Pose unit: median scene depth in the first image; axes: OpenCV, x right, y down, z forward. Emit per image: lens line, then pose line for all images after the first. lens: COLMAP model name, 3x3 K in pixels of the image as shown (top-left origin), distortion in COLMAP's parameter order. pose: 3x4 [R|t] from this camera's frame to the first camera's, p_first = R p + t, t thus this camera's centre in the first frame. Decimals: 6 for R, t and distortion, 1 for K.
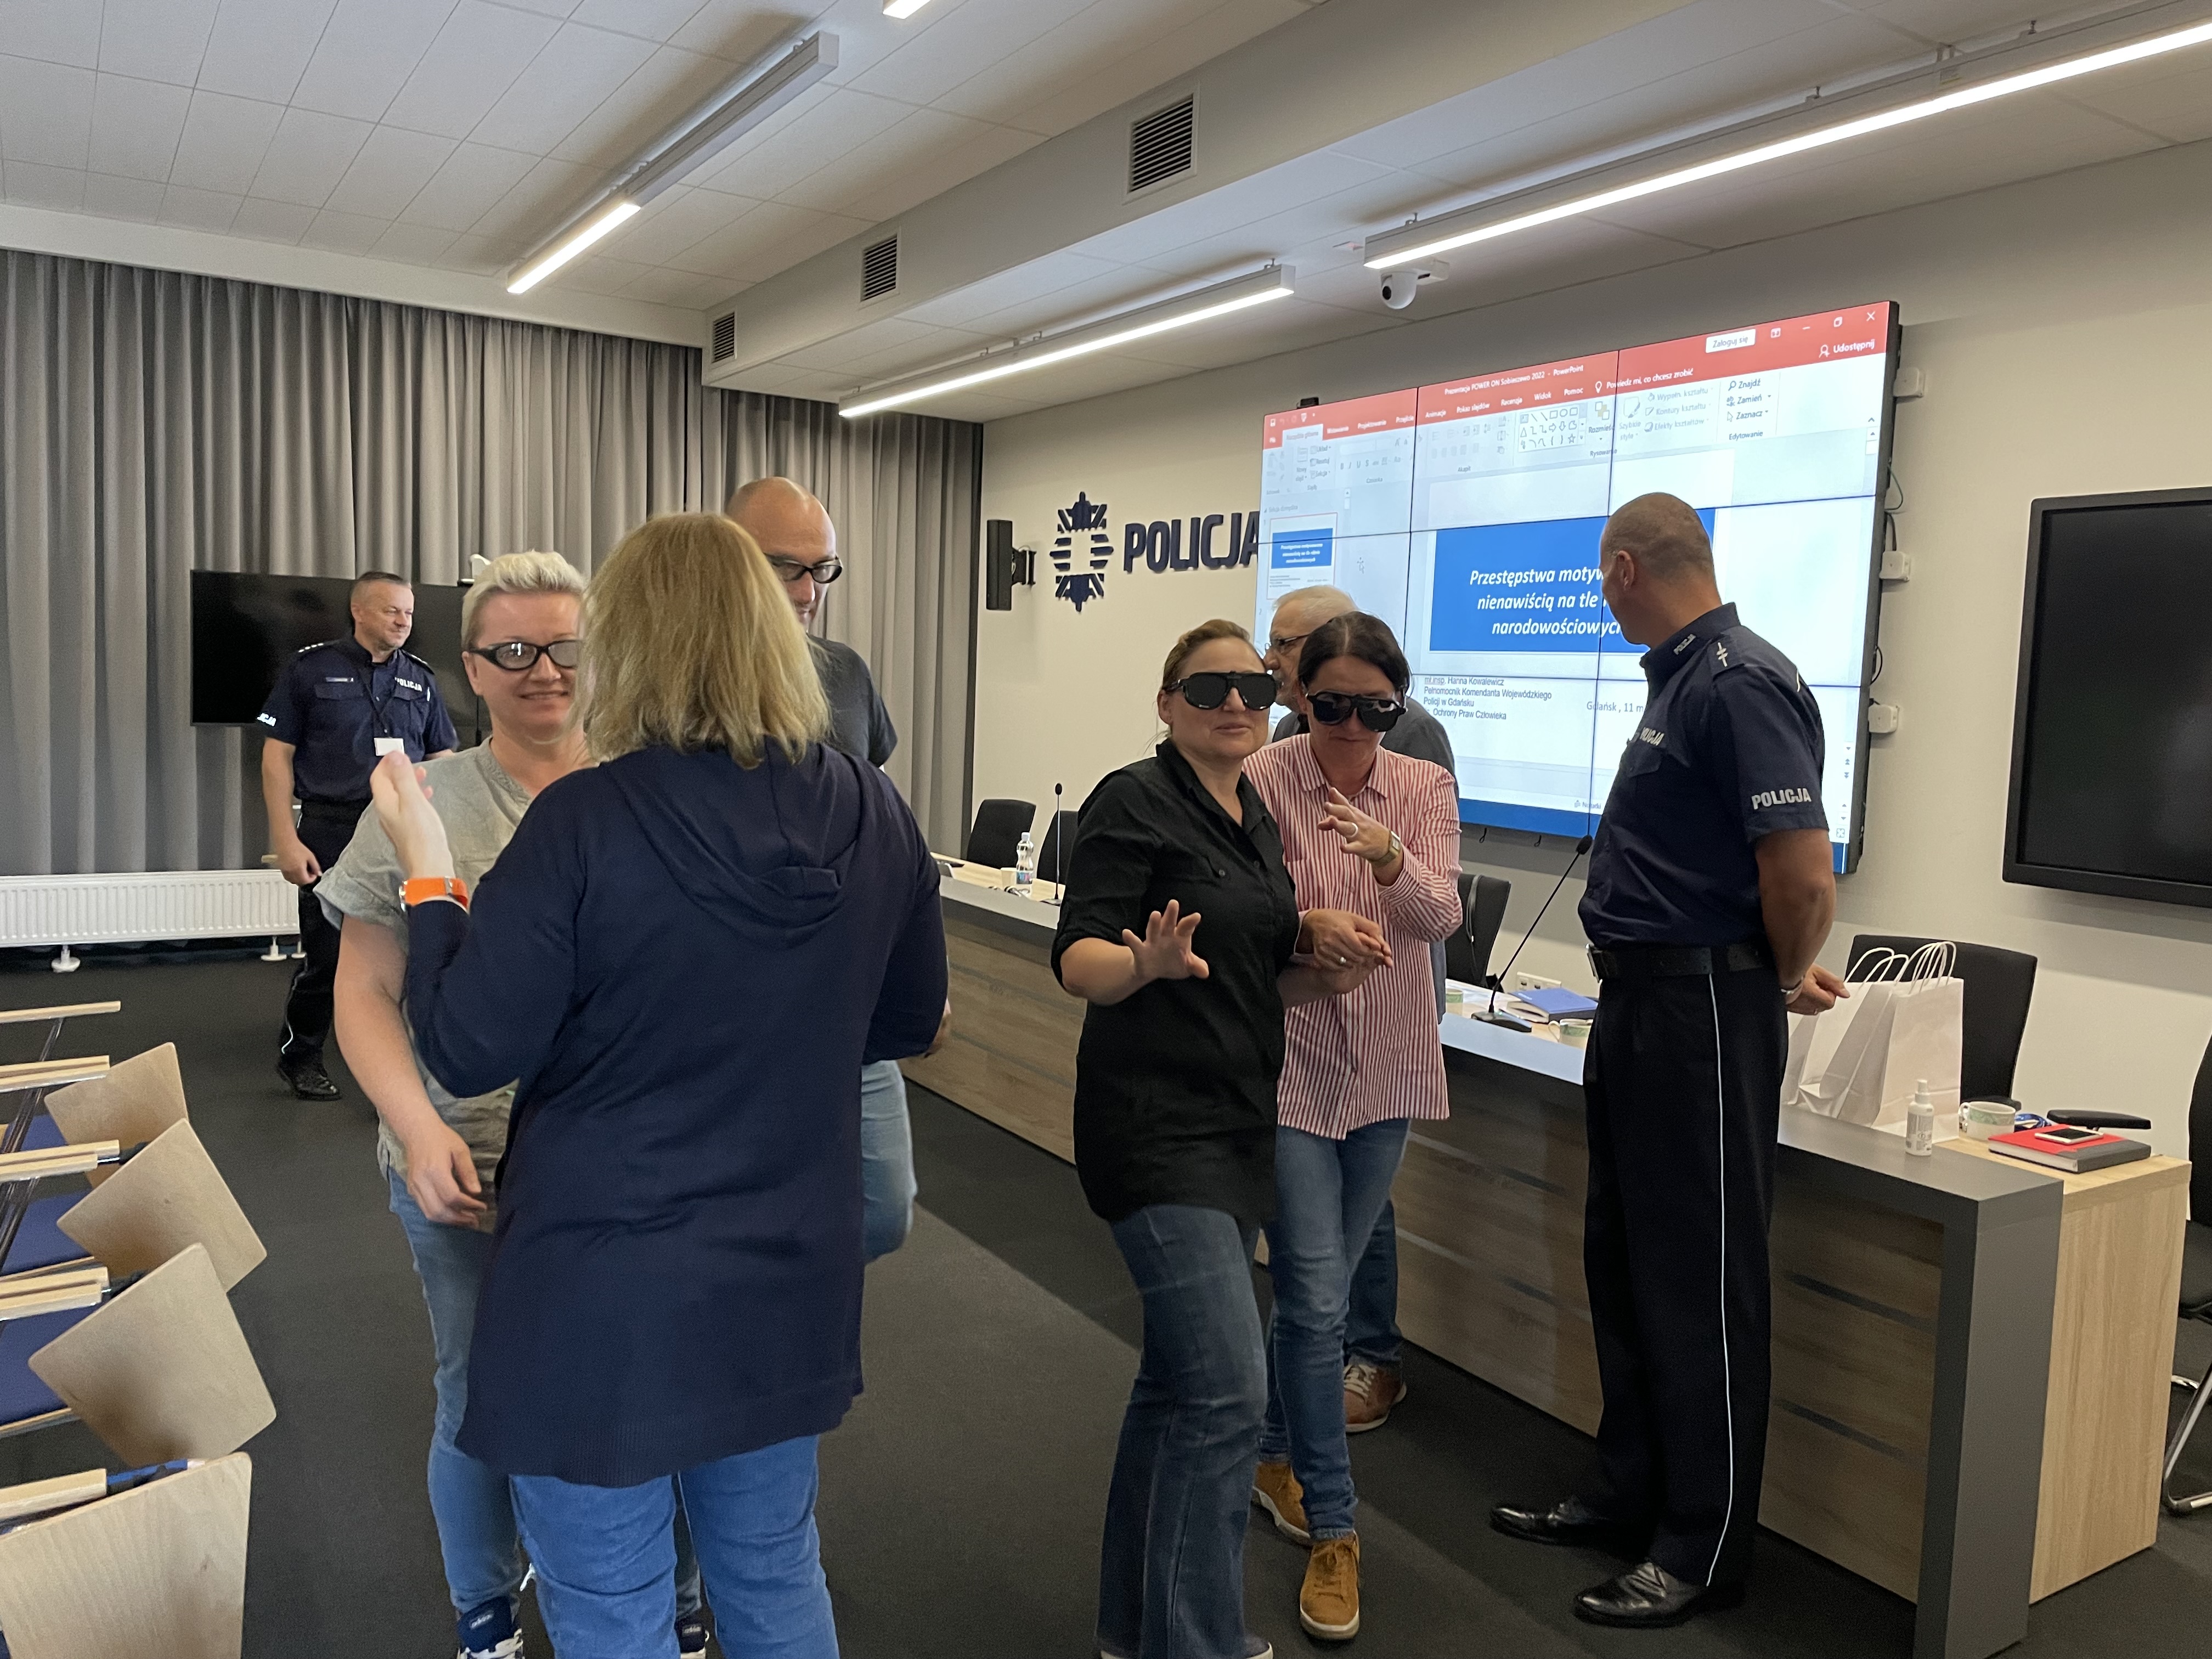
lens RADIAL K [[1659.6, 0, 1106.0], [0, 1659.6, 829.5], [0, 0, 1]] dist [0.104216, -0.175379]
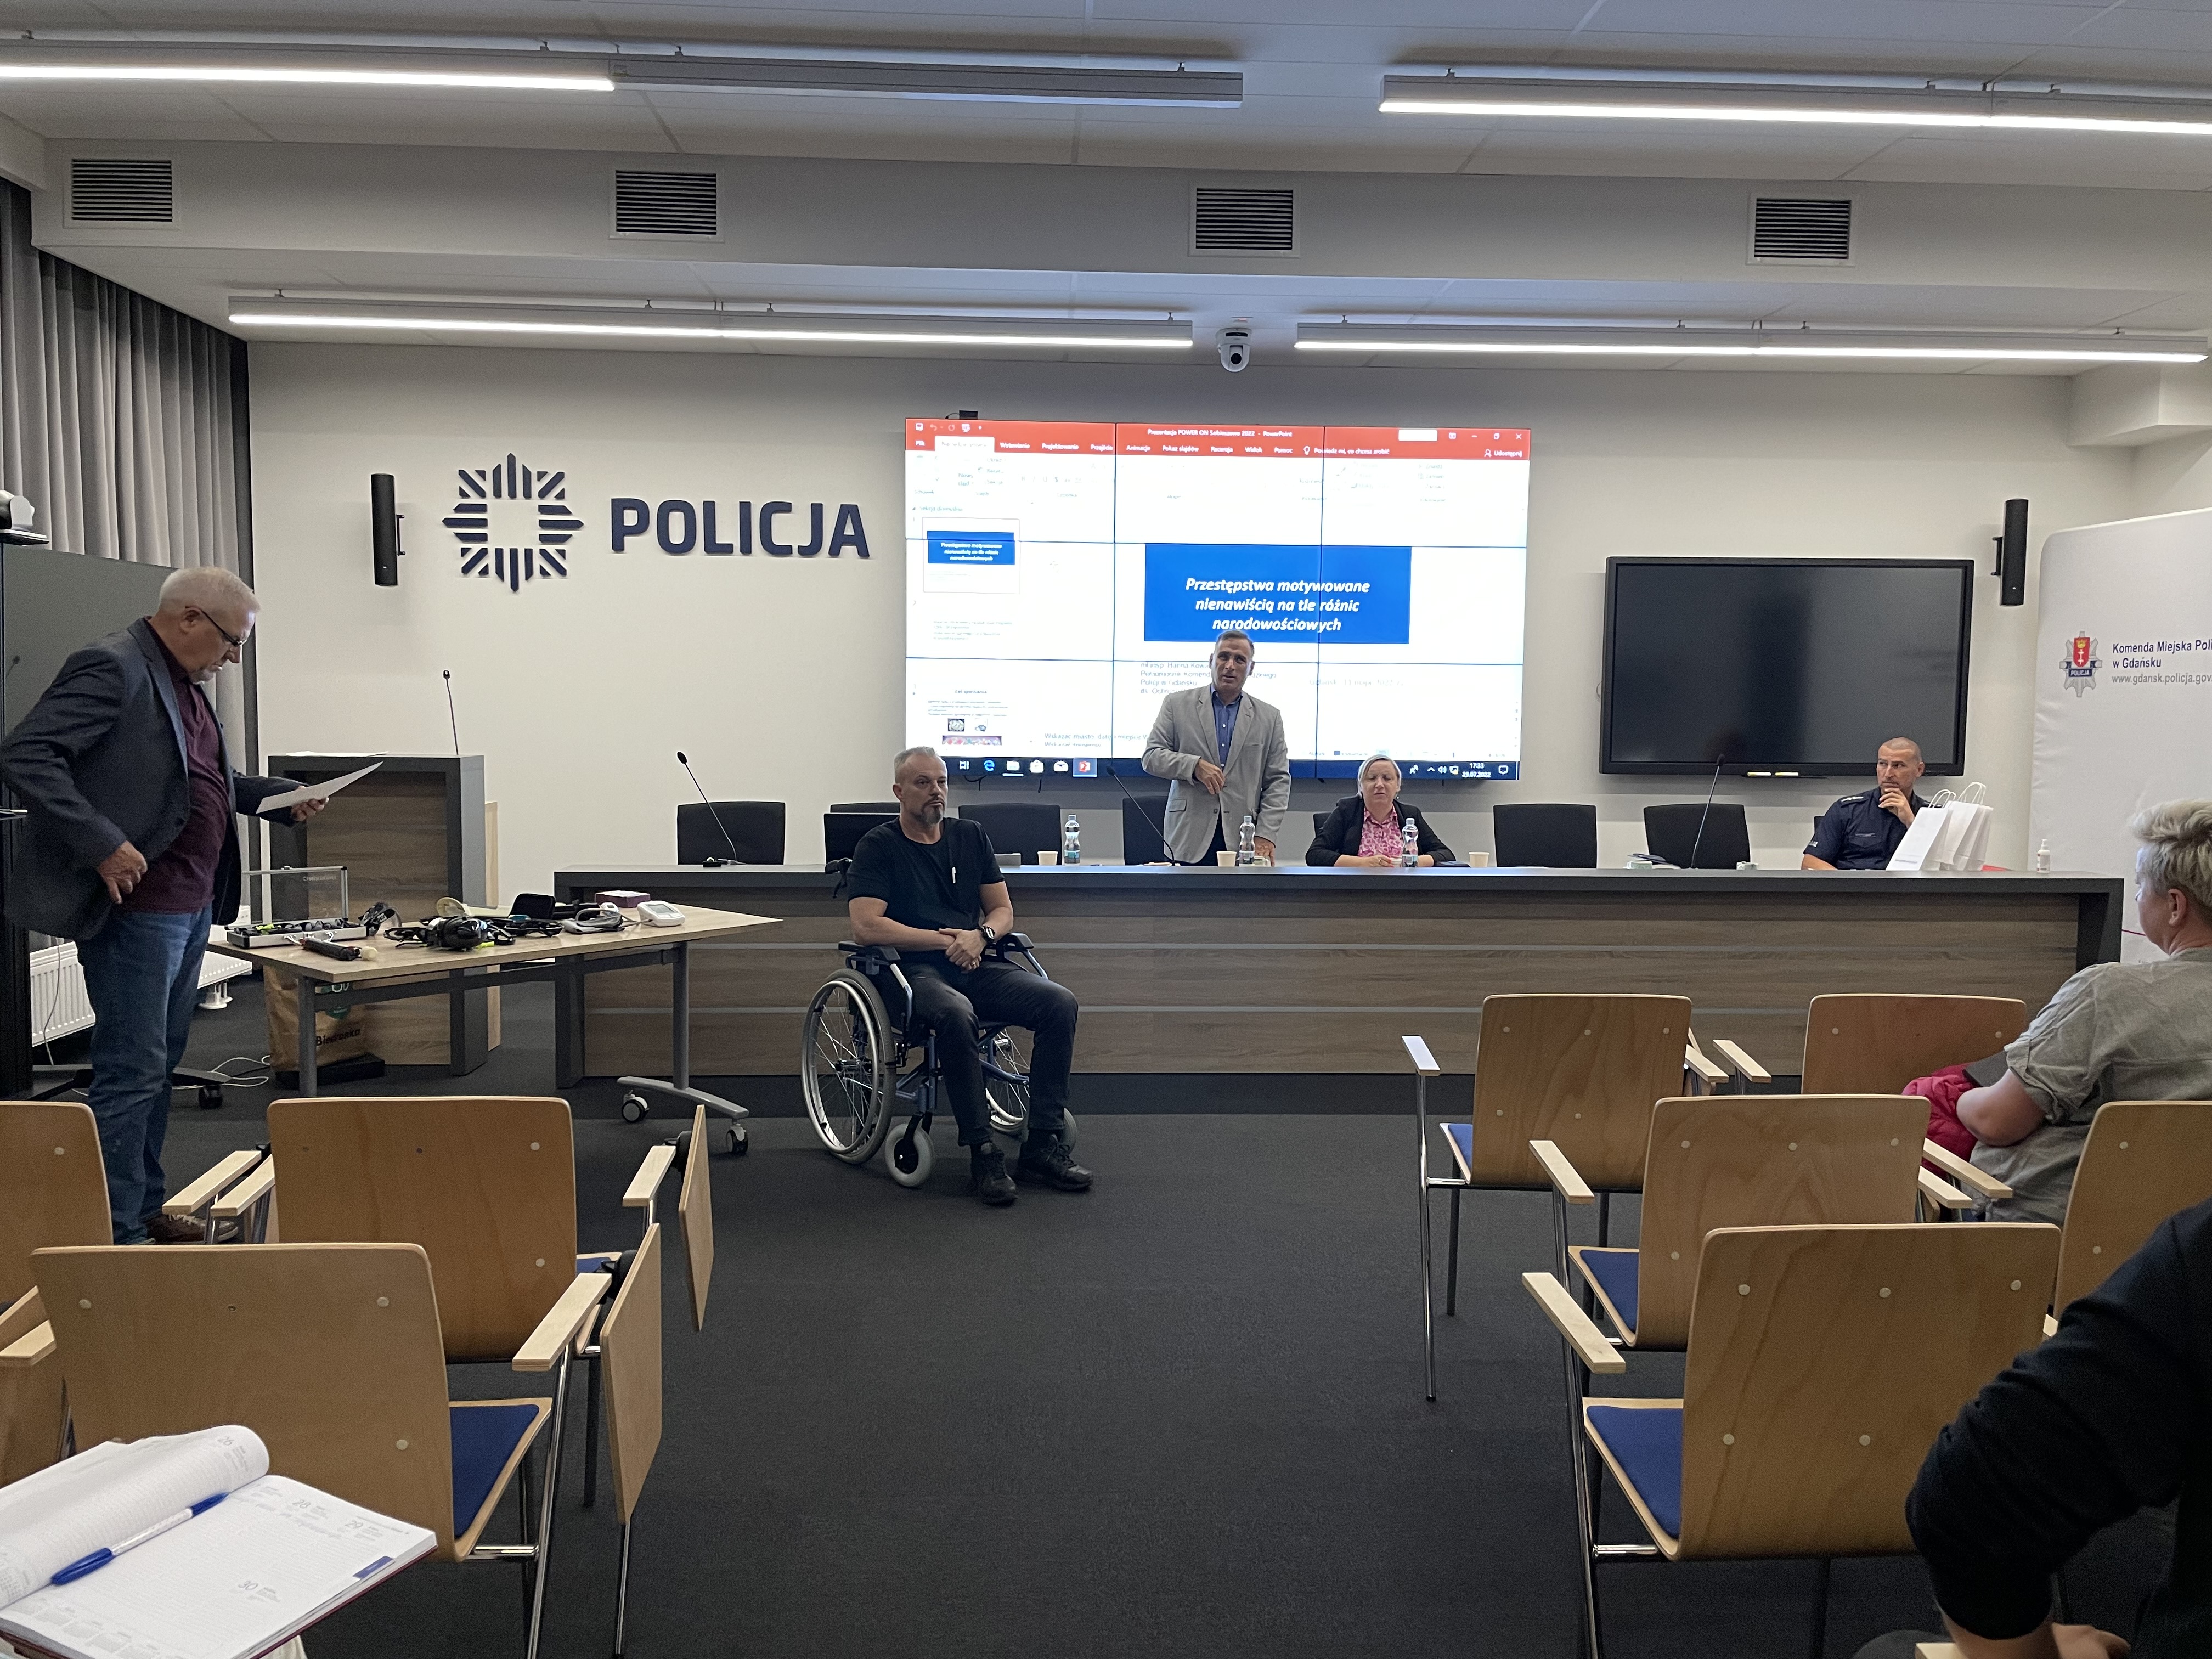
lens RADIAL K [[1659.6, 0, 1106.0], [0, 1659.6, 829.5], [0, 0, 1]] dist [0.104216, -0.175379]
pose [[0.486704, -0.107178, 0.866967, -0.733220], [0.089777, 0.993327, 0.072400, -0.049897], [-0.868942, 0.042596, 0.493078, 0.350167]]
